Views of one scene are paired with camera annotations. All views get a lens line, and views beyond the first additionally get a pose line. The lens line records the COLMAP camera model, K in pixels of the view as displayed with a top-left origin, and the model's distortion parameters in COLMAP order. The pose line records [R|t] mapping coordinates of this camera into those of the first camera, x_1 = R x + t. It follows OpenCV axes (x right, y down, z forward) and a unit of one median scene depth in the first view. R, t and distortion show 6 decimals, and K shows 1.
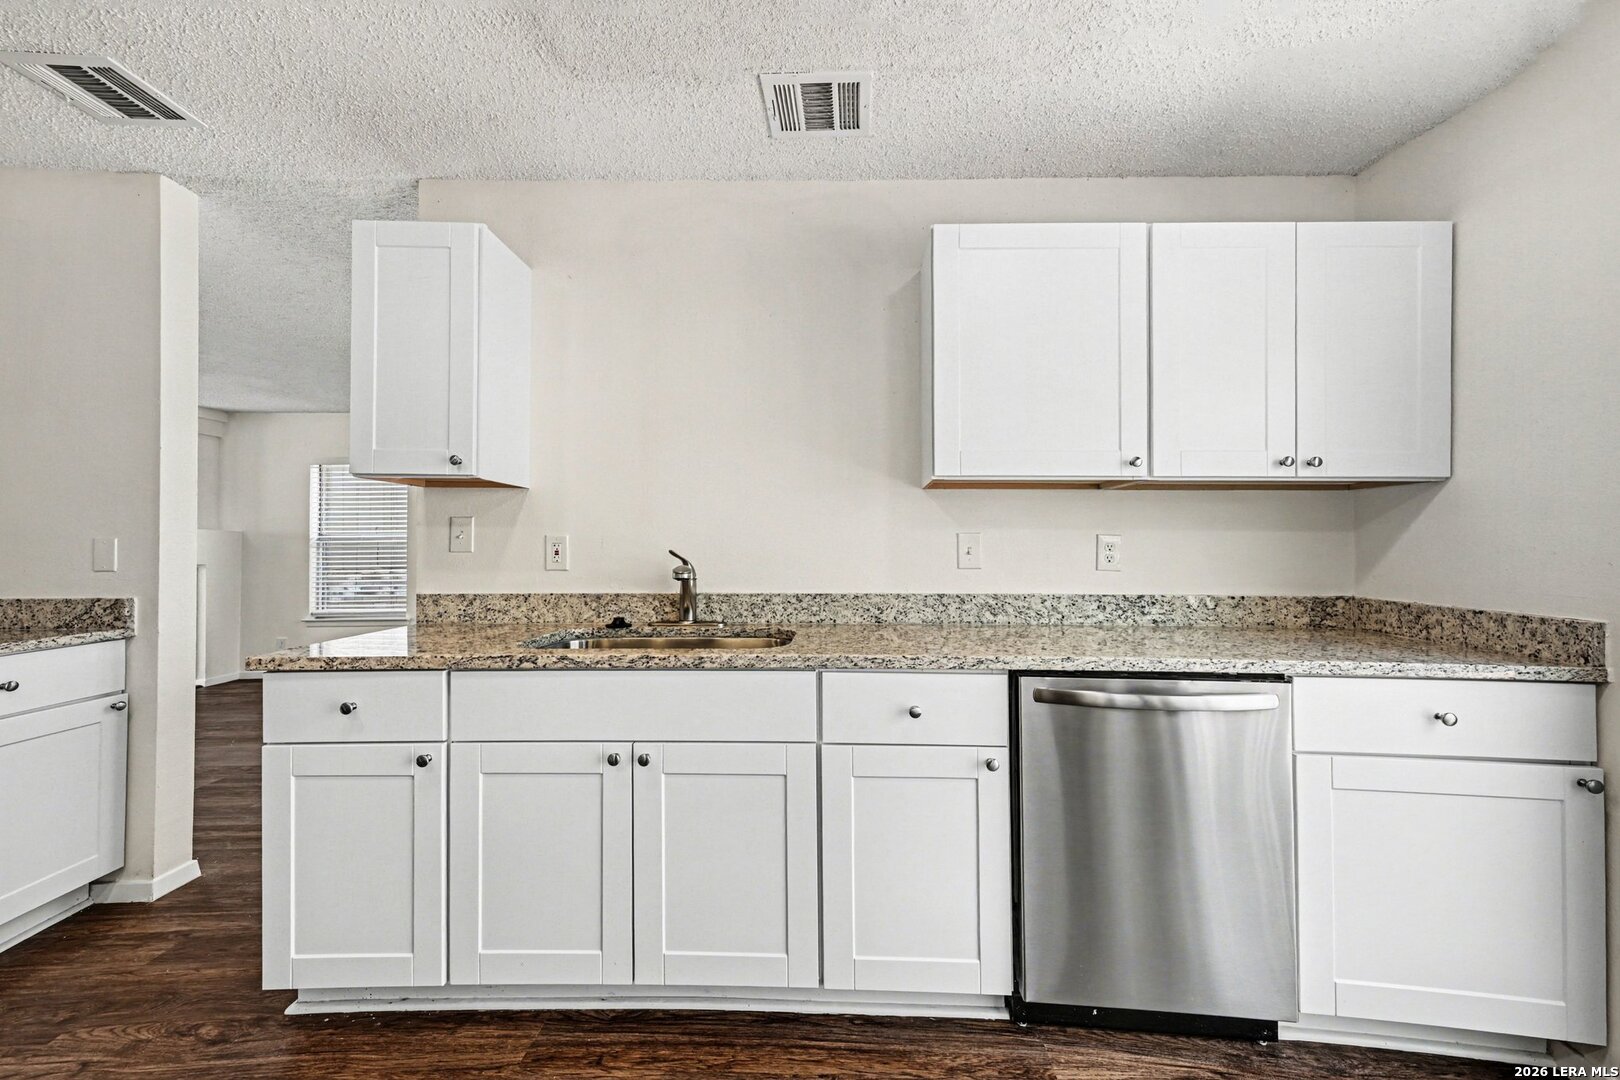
lens RADIAL K [[576.0, 0, 811.6], [0, 576.0, 554.3], [0, 0, 1]] dist [0.015219, -0.007721]
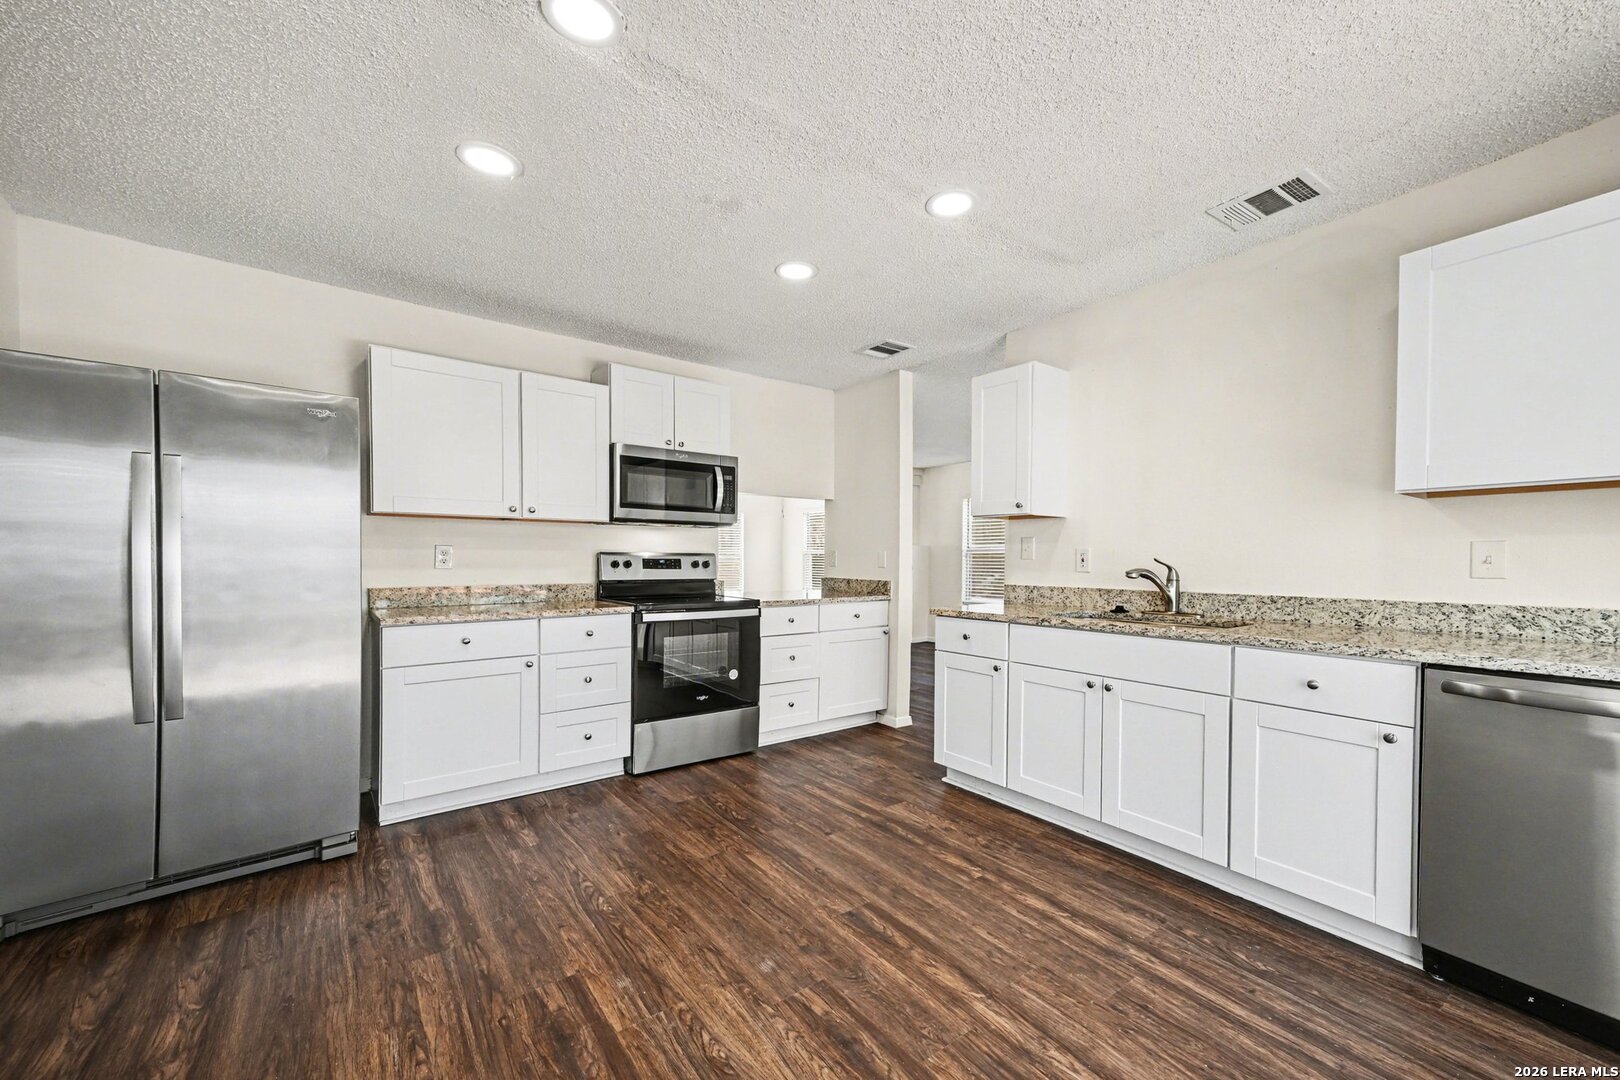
lens RADIAL K [[613.2, 0, 810.0], [0, 613.2, 540.0], [0, 0, 1]] dist [0.056420, 0.000110]
pose [[0.564435, -0.025650, -0.825079, 0.535664], [-0.010170, 0.999225, -0.038021, 0.014817], [0.825415, 0.029851, 0.563737, -0.529883]]
